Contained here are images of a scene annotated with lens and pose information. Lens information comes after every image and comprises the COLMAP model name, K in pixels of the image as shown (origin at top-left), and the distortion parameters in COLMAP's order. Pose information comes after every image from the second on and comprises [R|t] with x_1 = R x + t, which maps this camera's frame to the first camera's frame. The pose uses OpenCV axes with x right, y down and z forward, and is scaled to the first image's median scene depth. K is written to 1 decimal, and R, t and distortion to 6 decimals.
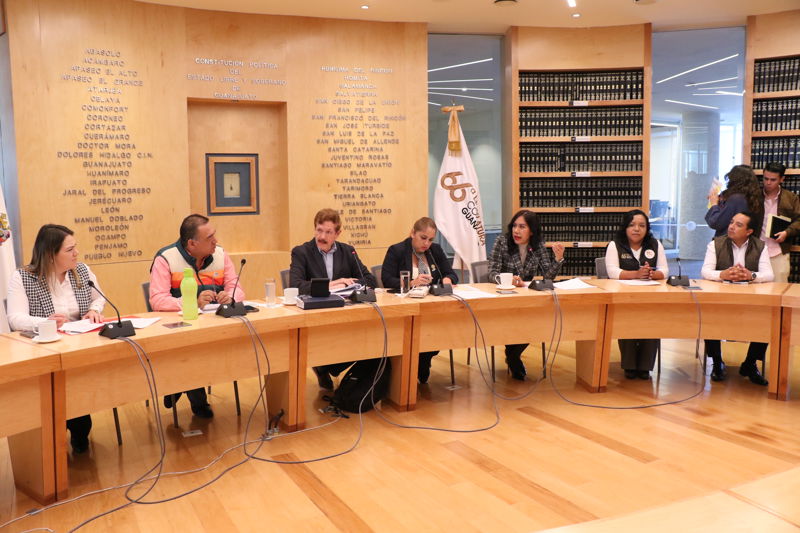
lens RADIAL K [[652.8, 0, 394.4], [0, 652.8, 272.9], [0, 0, 1]] dist [-0.174043, 0.132199]
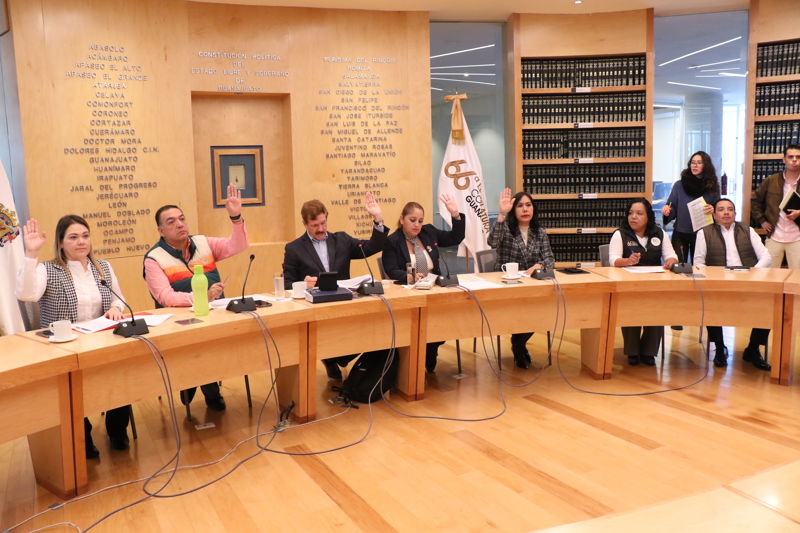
lens RADIAL K [[652.8, 0, 394.8], [0, 652.8, 273.5], [0, 0, 1]] dist [-0.174043, 0.132199]
pose [[0.999887, -0.014239, -0.004843, -0.003535], [0.014367, 0.999517, 0.027567, -0.010521], [0.004448, -0.027634, 0.999608, -0.009370]]
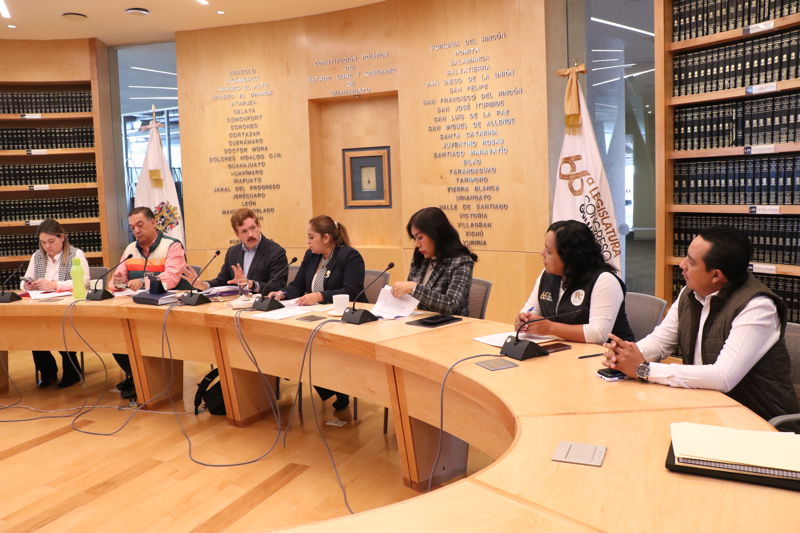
lens RADIAL K [[652.8, 0, 403.9], [0, 652.8, 274.8], [0, 0, 1]] dist [-0.174043, 0.132199]
pose [[0.609423, 0.095538, -0.787068, 0.633128], [-0.070804, 0.995305, 0.065993, -0.060973], [0.789678, 0.015510, 0.613326, 0.444907]]
